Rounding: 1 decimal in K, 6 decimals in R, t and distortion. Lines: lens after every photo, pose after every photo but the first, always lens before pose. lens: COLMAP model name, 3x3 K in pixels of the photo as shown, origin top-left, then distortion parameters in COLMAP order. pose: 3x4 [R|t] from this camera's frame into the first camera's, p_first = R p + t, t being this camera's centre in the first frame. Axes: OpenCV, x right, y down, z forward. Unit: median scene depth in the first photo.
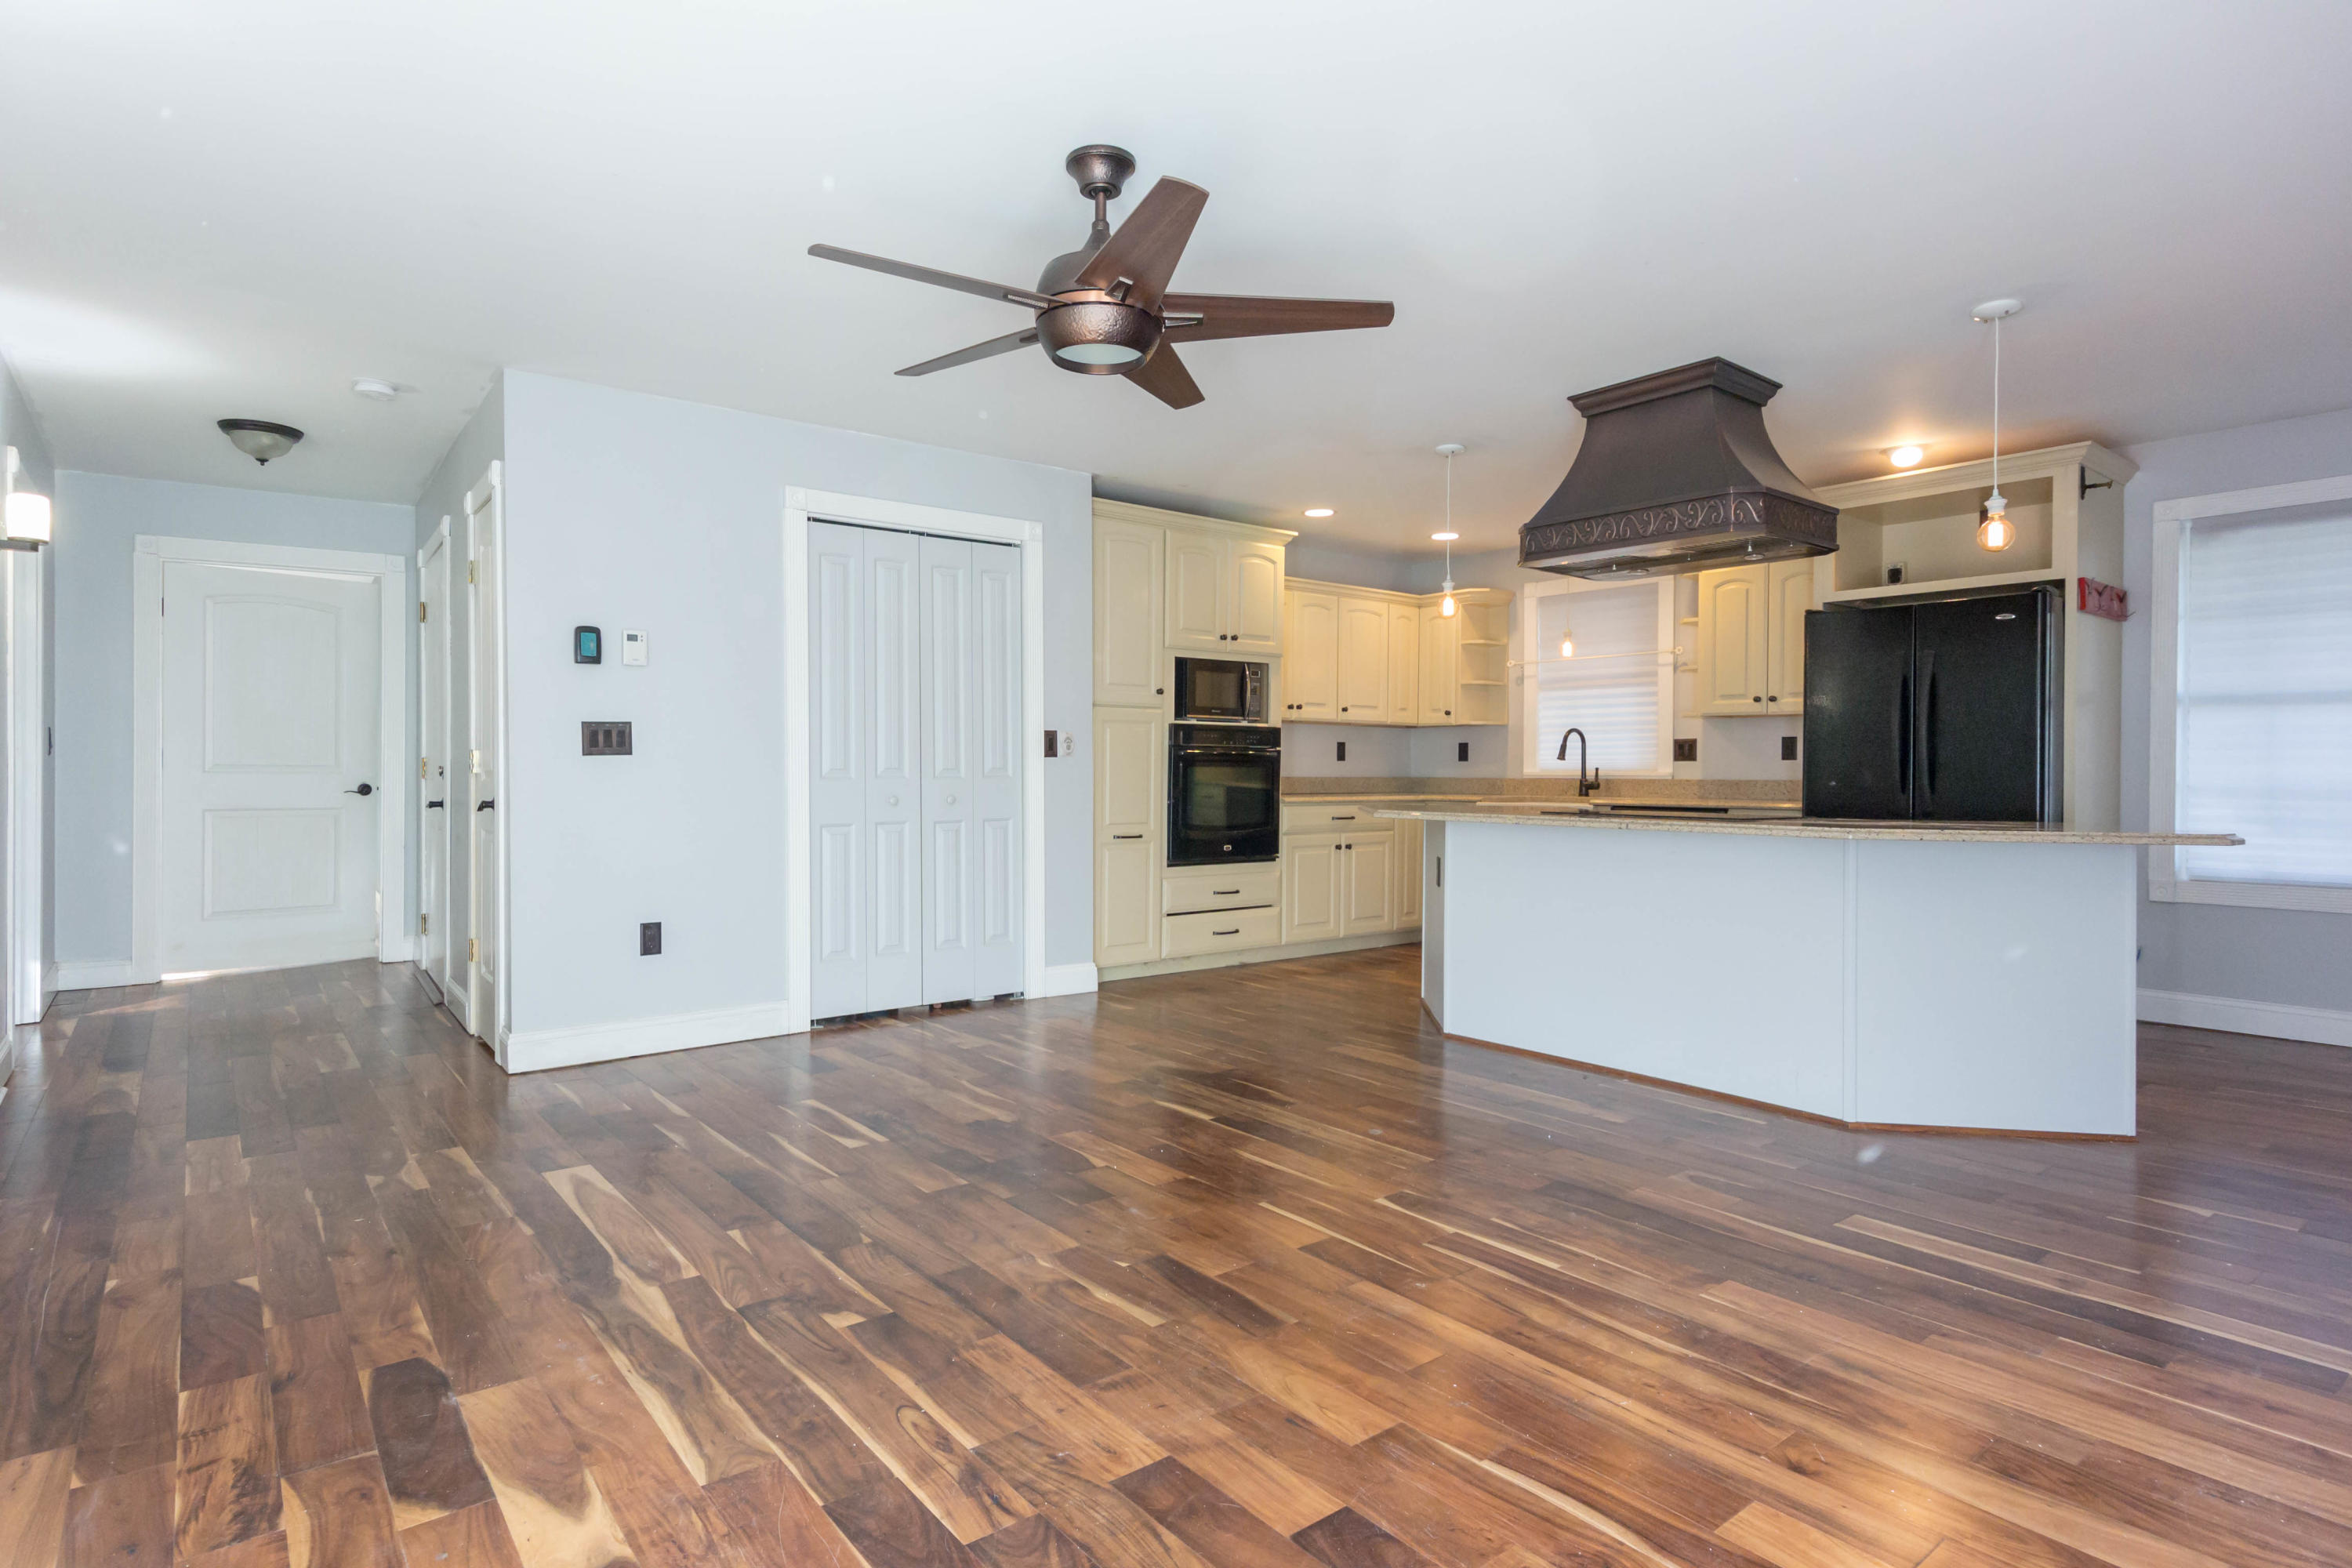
lens RADIAL K [[1215.5, 0, 1176.0], [0, 1215.5, 784.0], [0, 0, 1]] dist [0.013727, -0.001105]
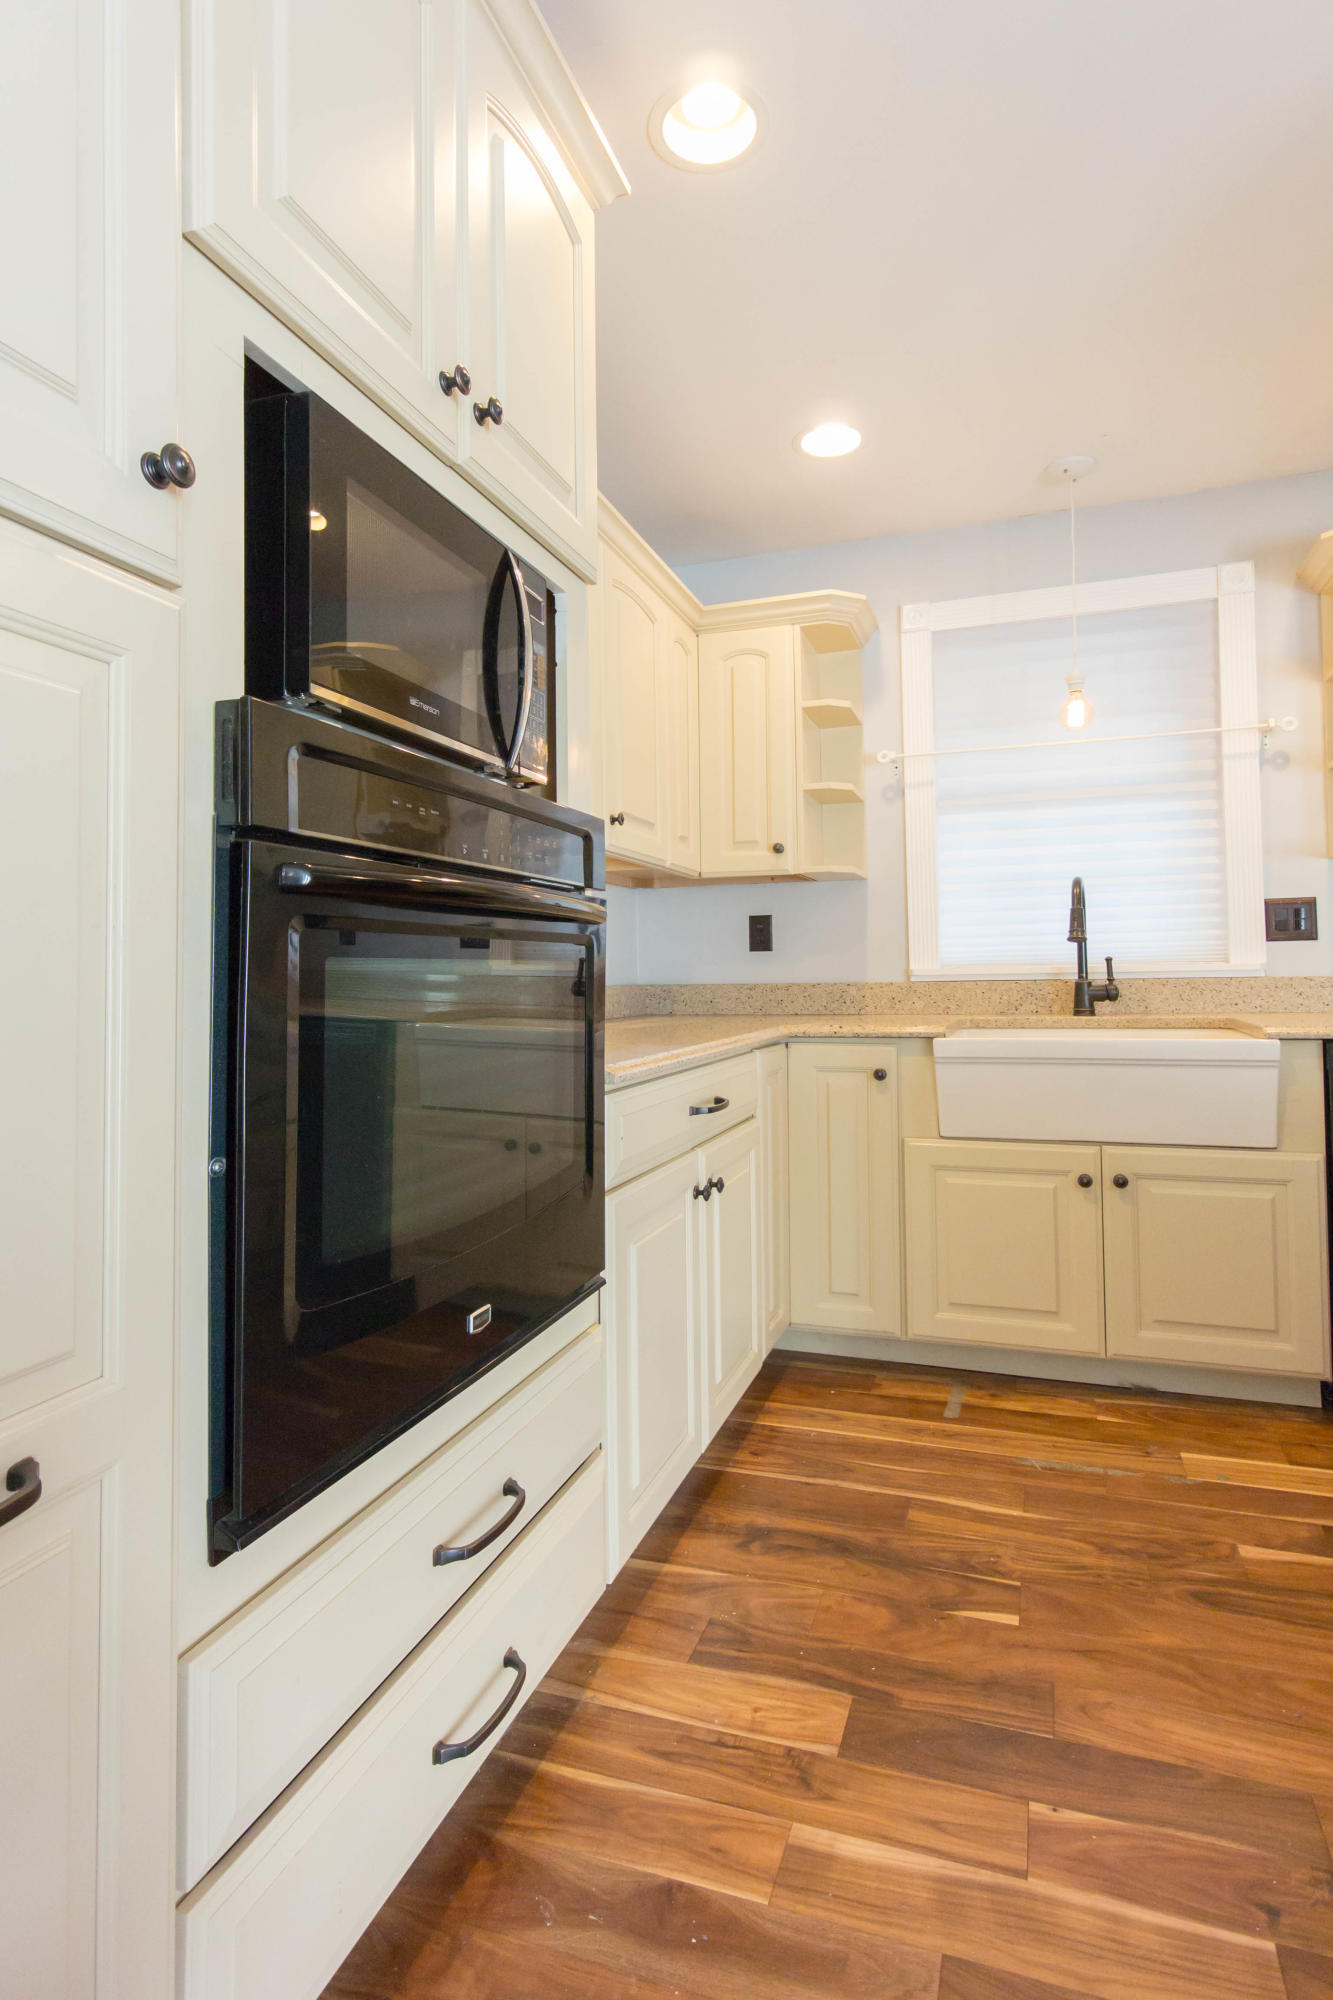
lens RADIAL K [[1033.6, 0, 705.1], [0, 1033.6, 943.9], [0, 0, 1]] dist [0.013727, -0.001105]
pose [[0.837822, -0.000931, 0.545943, -0.027067], [0.023550, 0.999129, -0.034437, -0.009502], [-0.545436, 0.041709, 0.837114, 0.824694]]
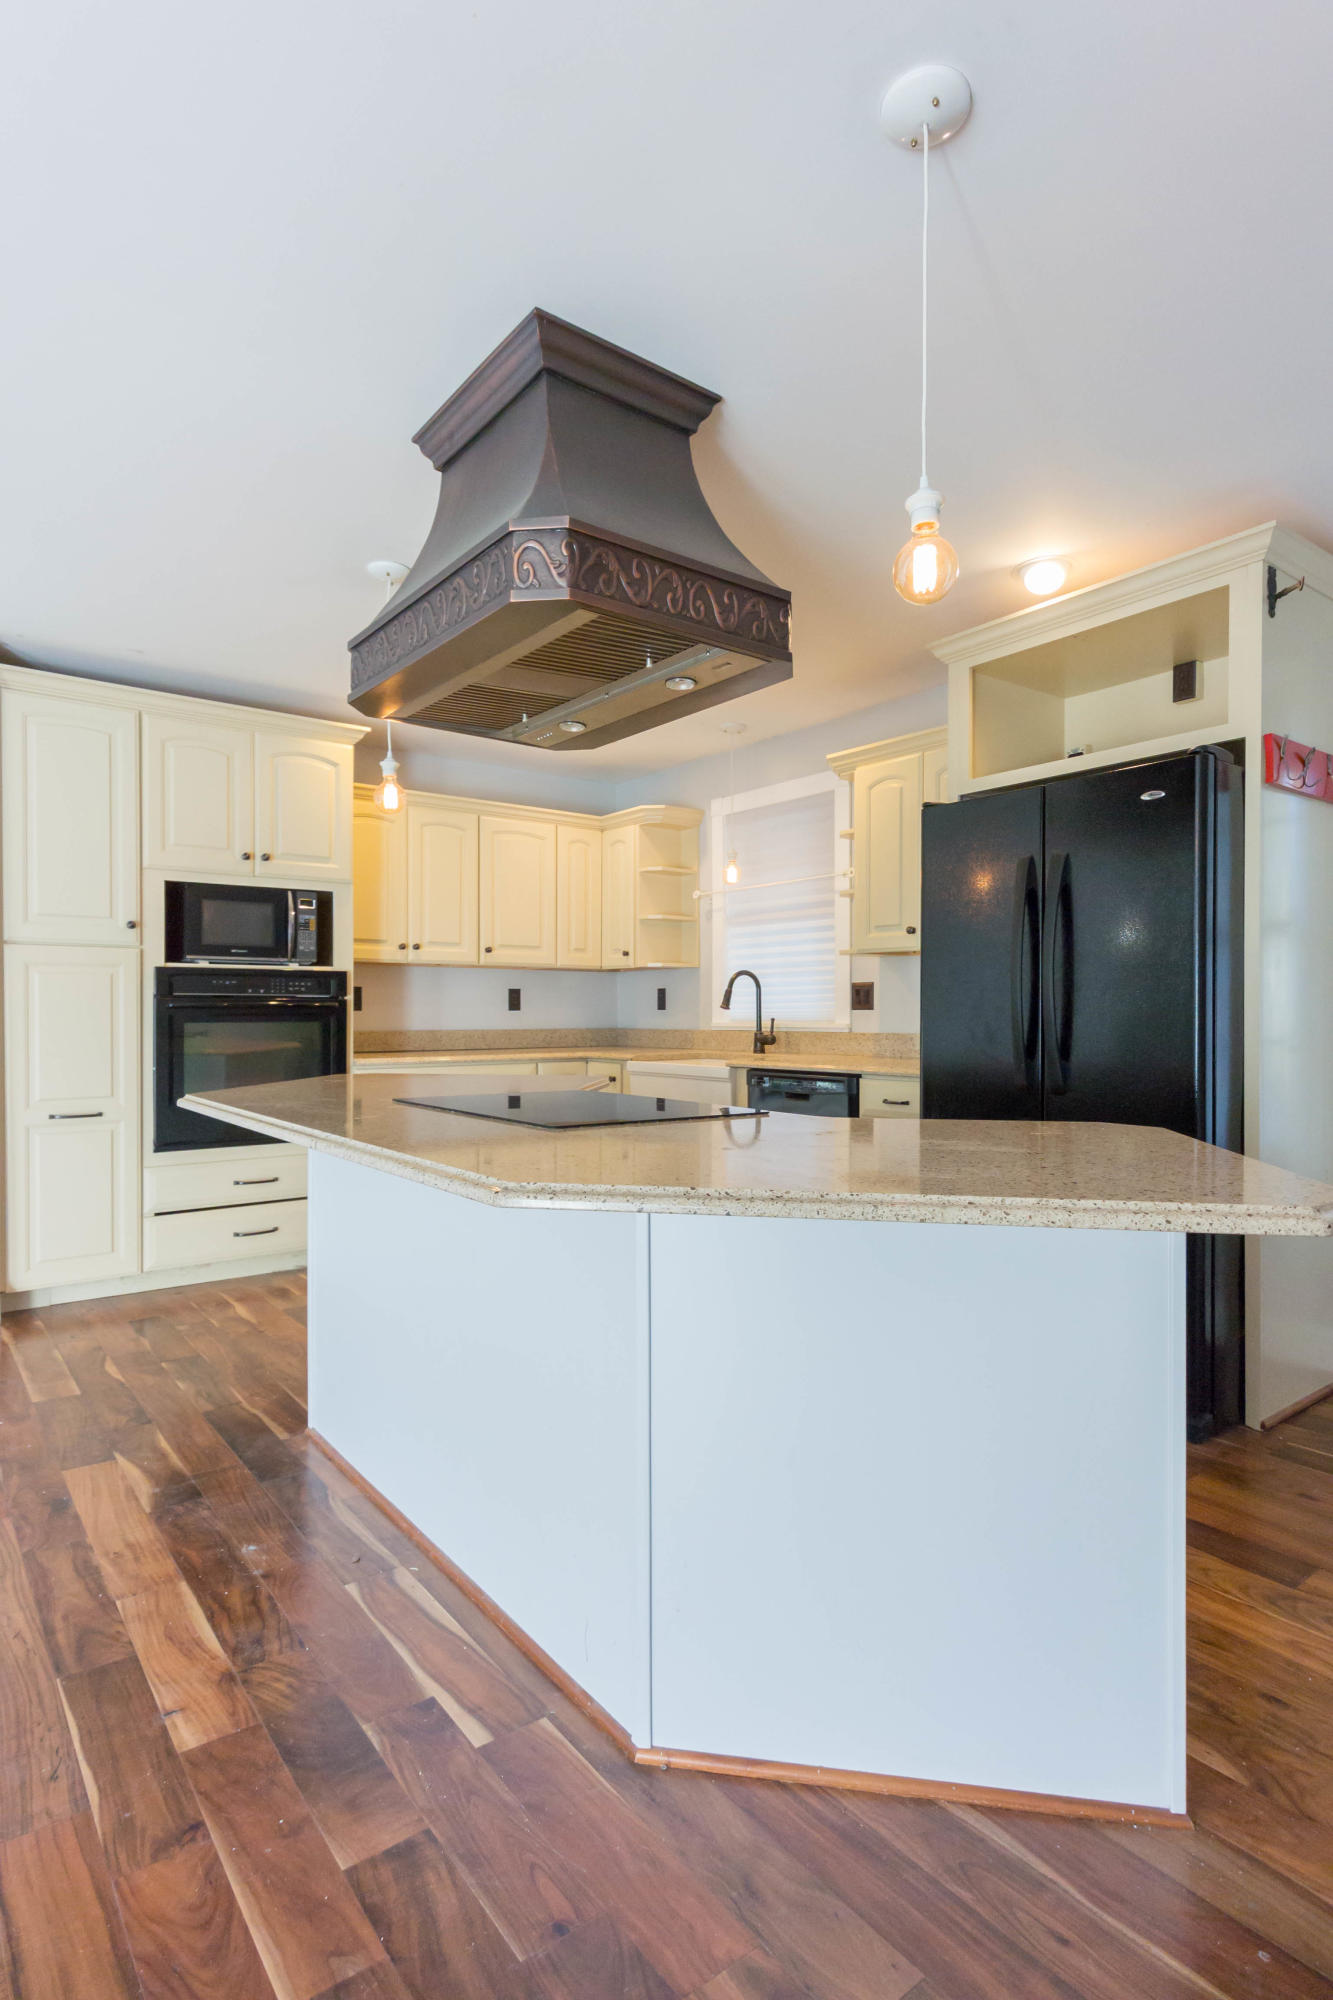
lens RADIAL K [[1051.1, 0, 677.7], [0, 1051.1, 1030.8], [0, 0, 1]] dist [0.013756, -0.001076]
pose [[0.999860, -0.005634, -0.015725, 0.329687], [0.005739, 0.999962, 0.006621, -0.011277], [0.015687, -0.006710, 0.999854, 0.326294]]
